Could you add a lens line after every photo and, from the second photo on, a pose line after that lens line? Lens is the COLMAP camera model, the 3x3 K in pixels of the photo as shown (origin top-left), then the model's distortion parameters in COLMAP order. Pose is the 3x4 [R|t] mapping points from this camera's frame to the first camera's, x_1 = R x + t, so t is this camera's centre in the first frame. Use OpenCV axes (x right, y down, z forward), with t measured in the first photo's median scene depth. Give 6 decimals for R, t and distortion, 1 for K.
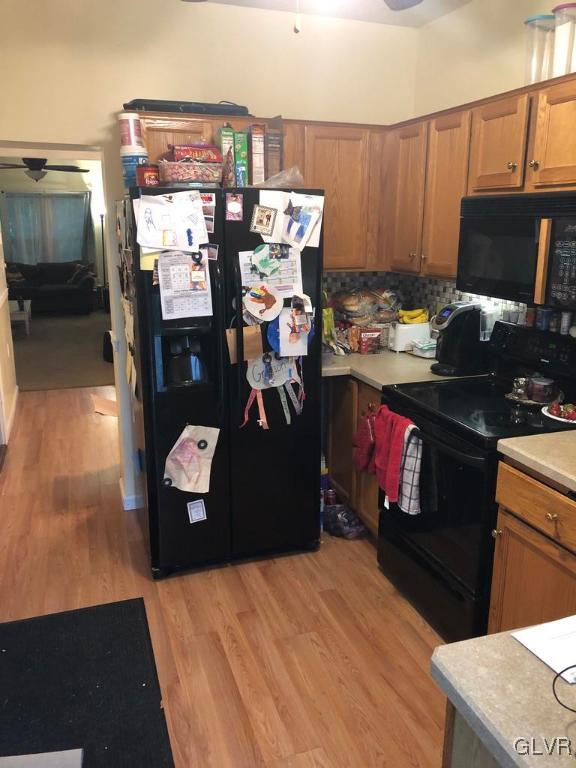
lens RADIAL K [[623.9, 0, 288.0], [0, 623.9, 384.0], [0, 0, 1]] dist [-0.003978, -0.006098]
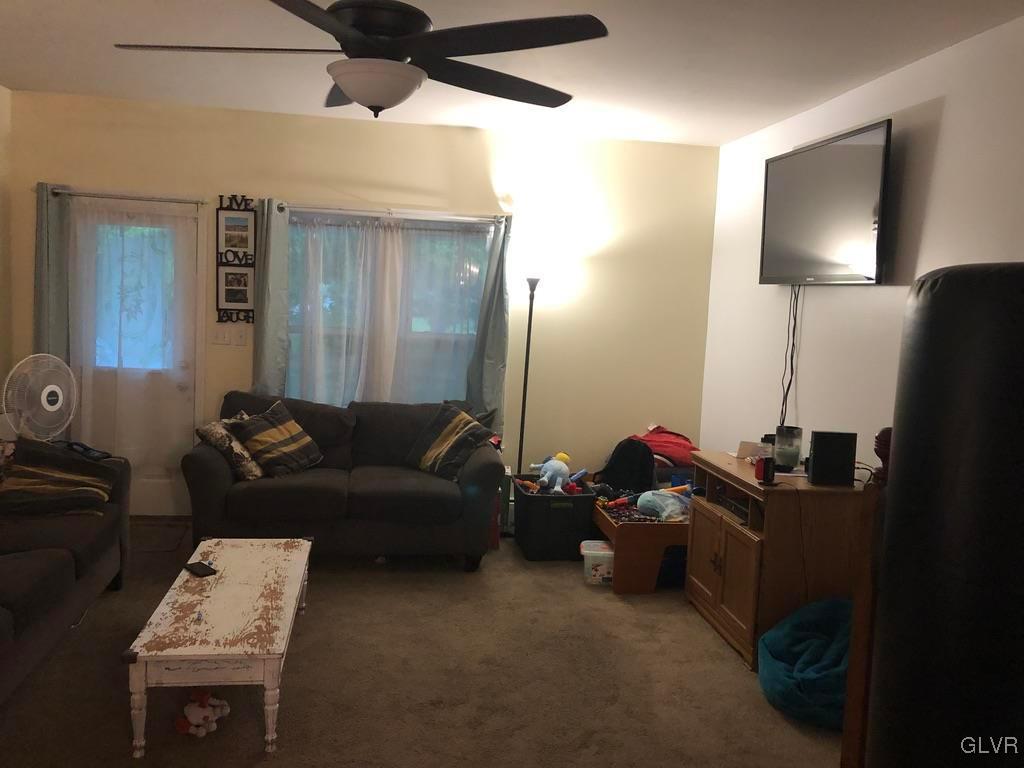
lens RADIAL K [[831.8, 0, 512.0], [0, 831.8, 384.0], [0, 0, 1]] dist [-0.003978, -0.006098]
pose [[0.983401, 0.034171, -0.178201, -0.224185], [-0.072390, 0.974447, -0.212631, -0.108826], [0.166382, 0.222001, 0.960746, 0.551634]]
